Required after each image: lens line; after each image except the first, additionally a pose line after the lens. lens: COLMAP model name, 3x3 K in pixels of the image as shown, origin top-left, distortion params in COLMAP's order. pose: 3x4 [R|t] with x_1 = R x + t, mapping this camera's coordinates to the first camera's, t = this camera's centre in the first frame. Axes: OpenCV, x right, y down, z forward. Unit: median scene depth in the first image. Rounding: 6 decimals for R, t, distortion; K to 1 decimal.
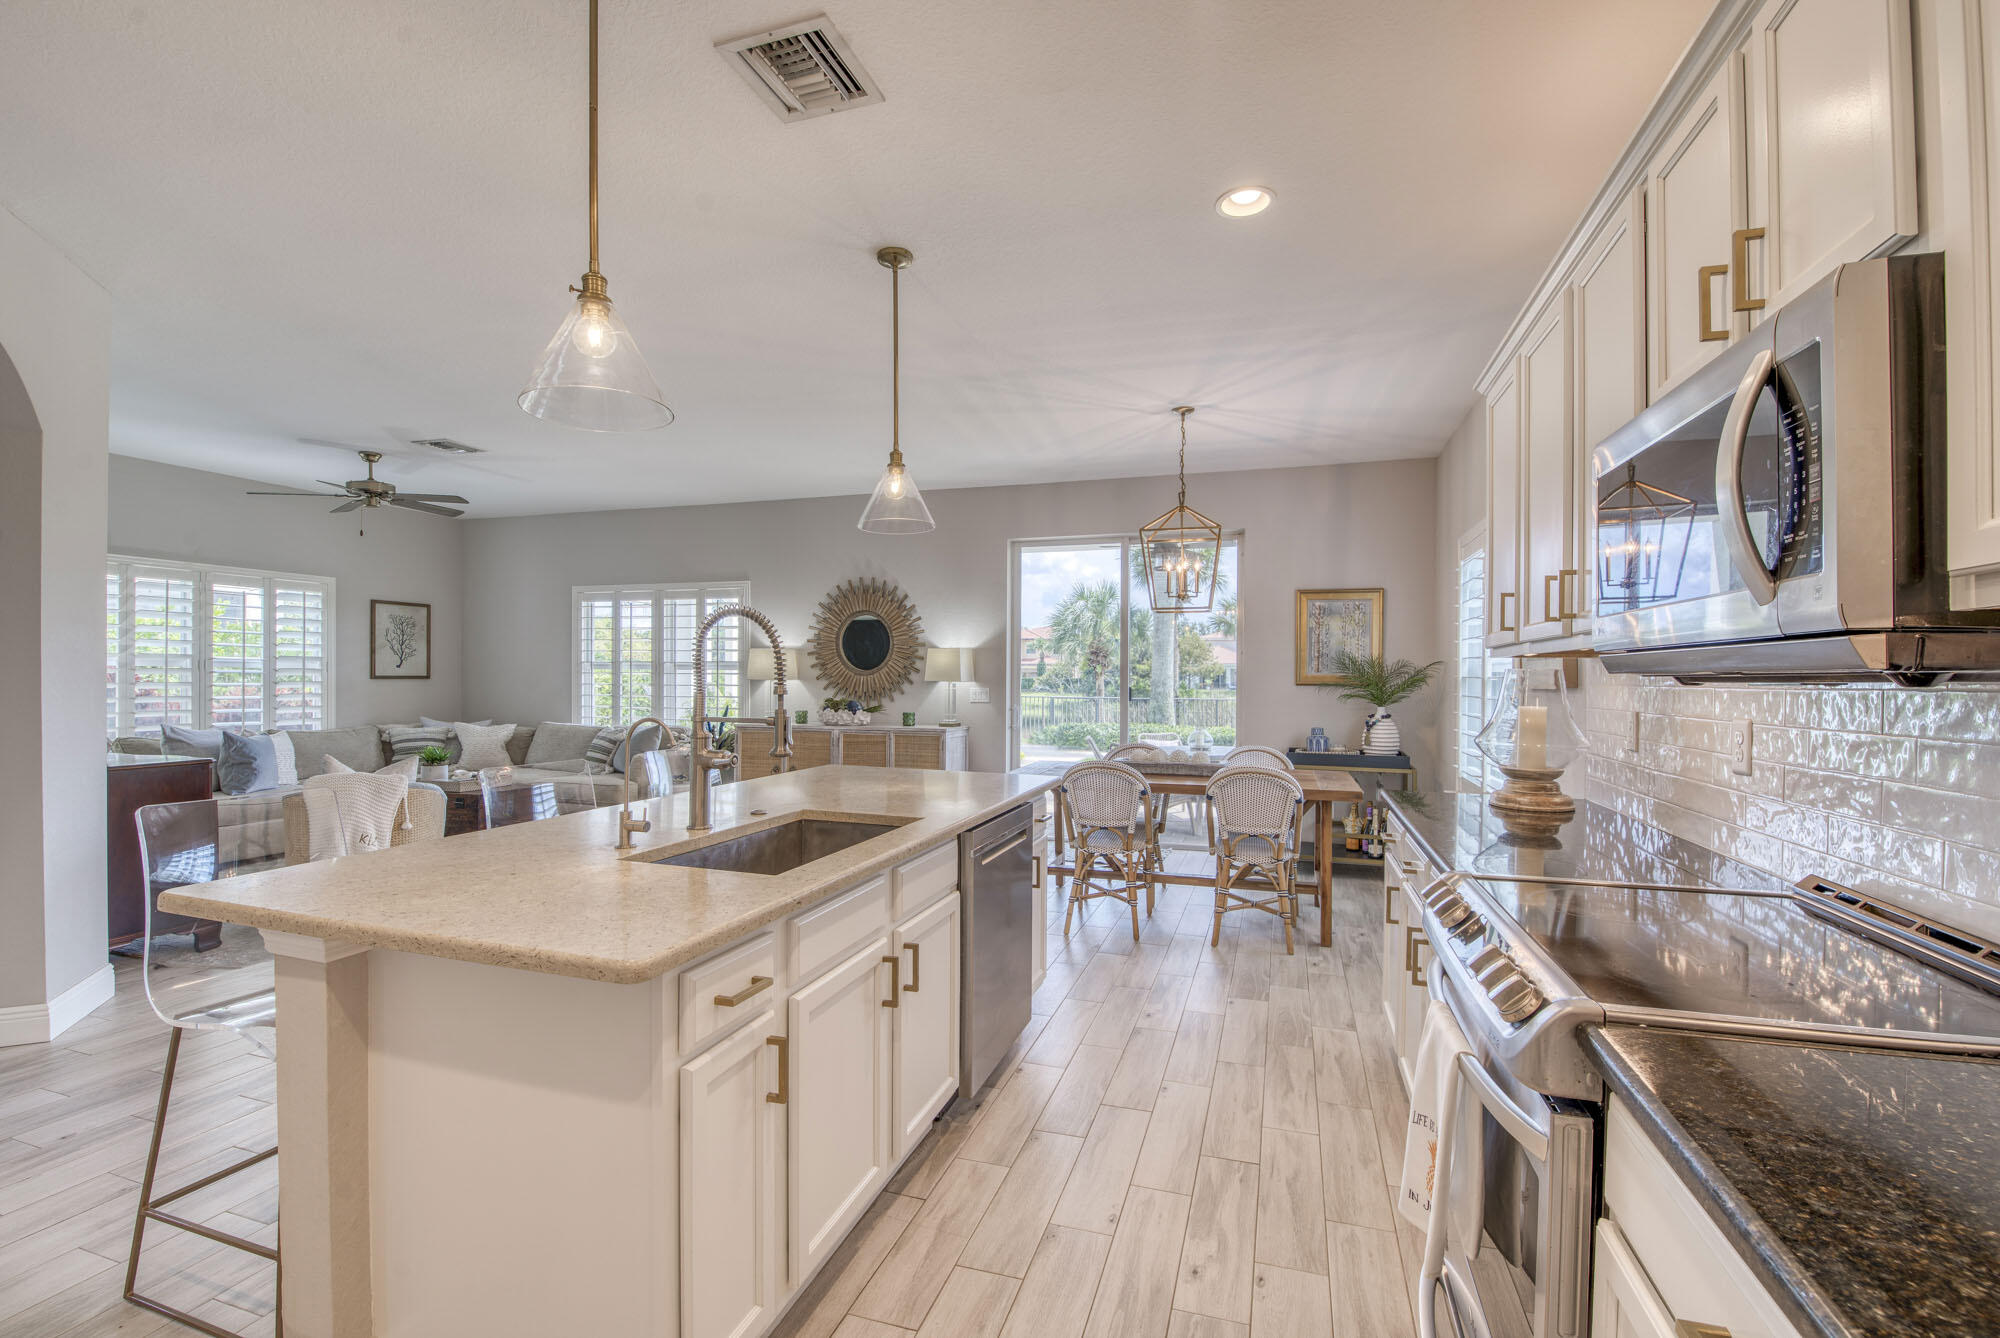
lens RADIAL K [[862.5, 0, 1020.1], [0, 862.5, 672.4], [0, 0, 1]] dist [-0.007479, -0.004802]
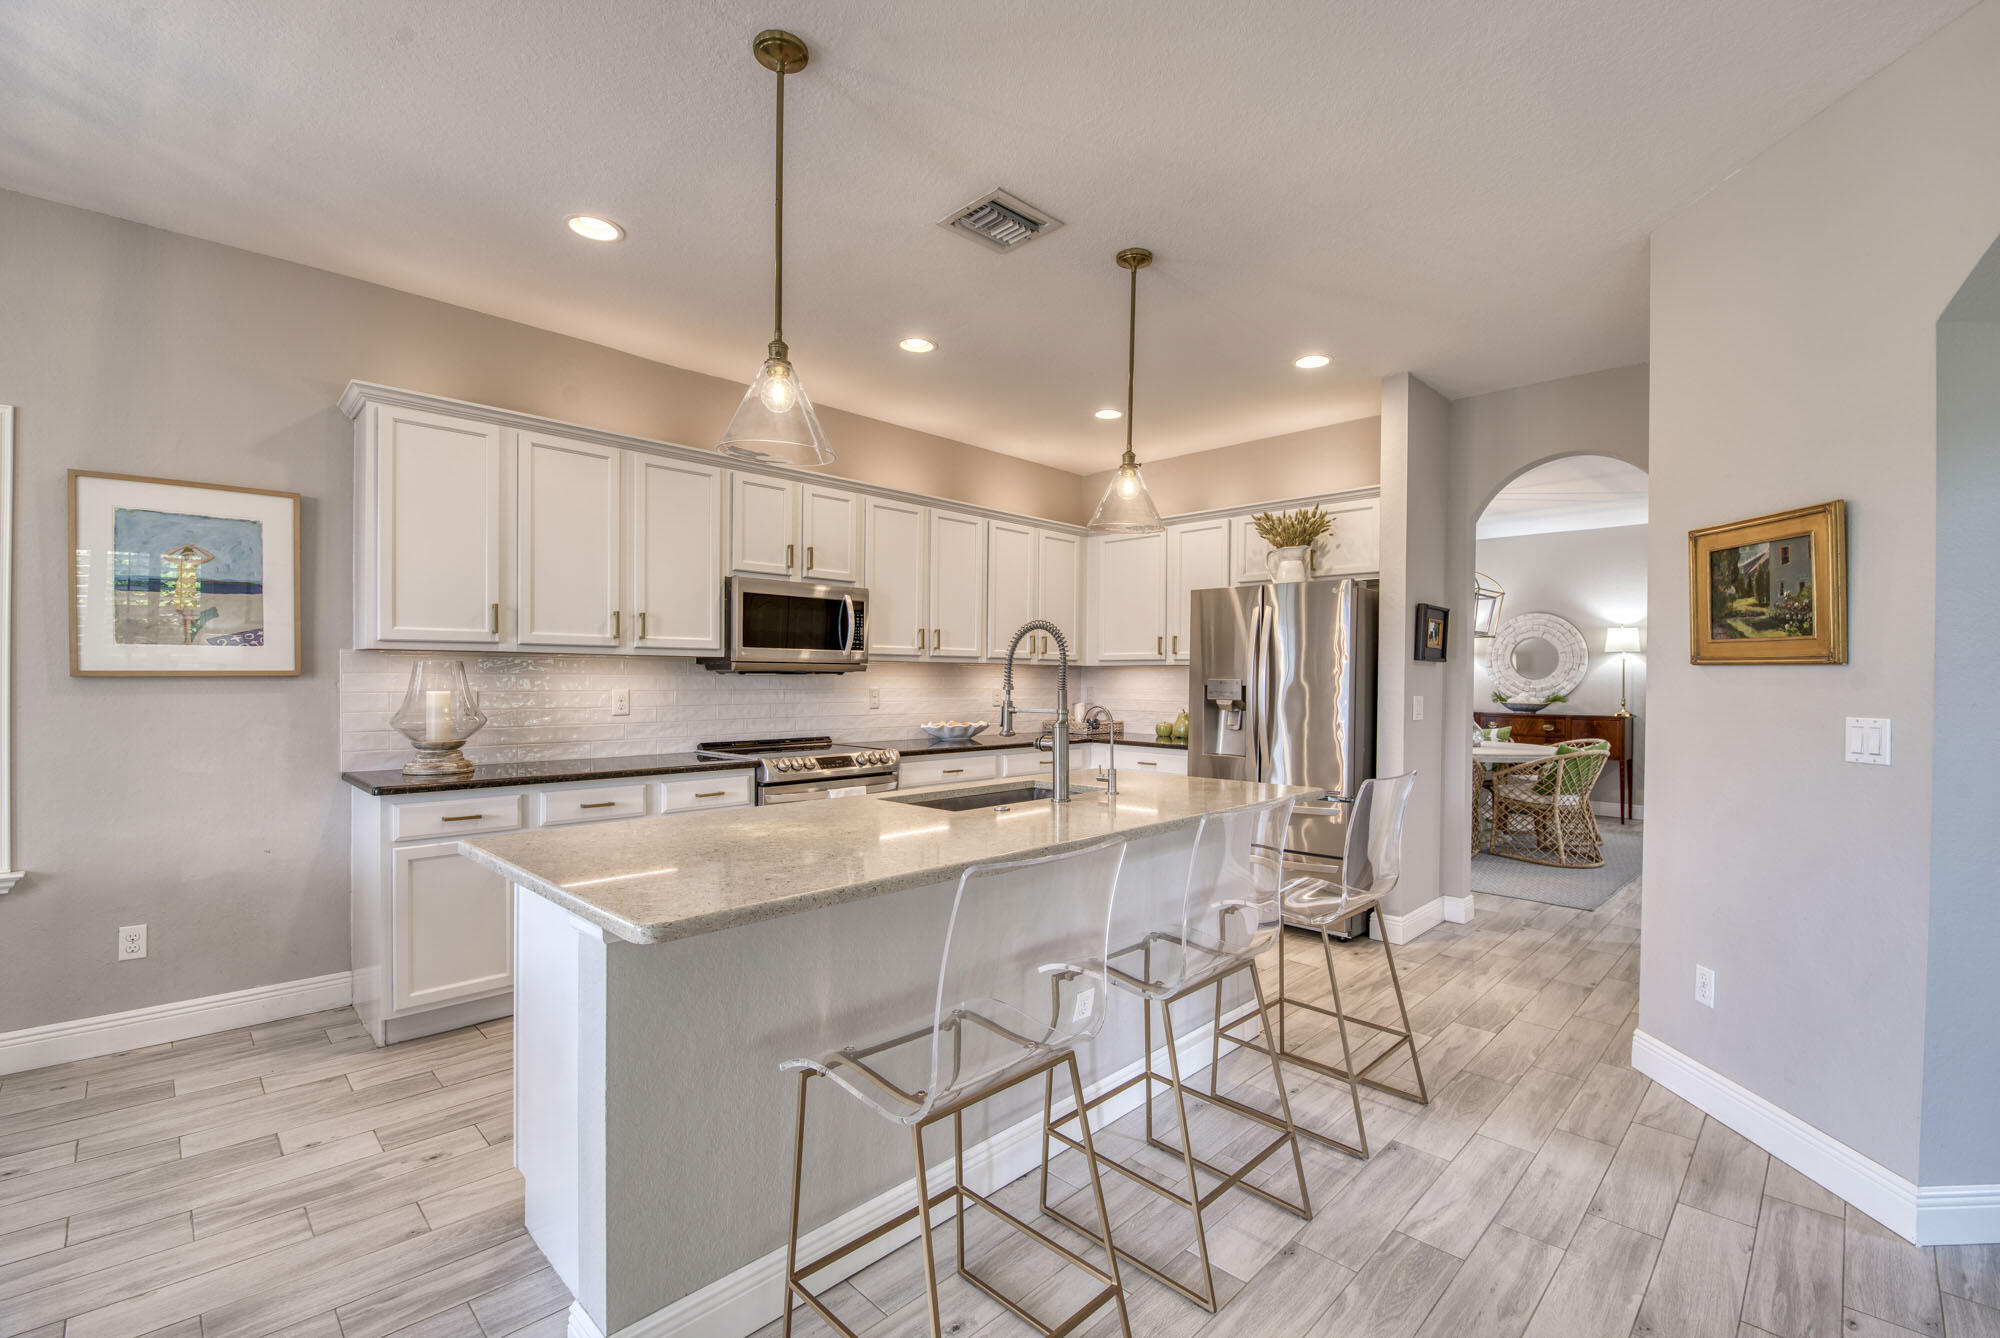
lens RADIAL K [[862.5, 0, 1002.9], [0, 862.5, 684.2], [0, 0, 1]] dist [-0.007479, -0.004802]
pose [[-0.888273, -0.019841, 0.458887, -0.260409], [-0.018363, 0.999802, 0.007683, 0.002006], [-0.458948, -0.001602, -0.888462, 0.646081]]
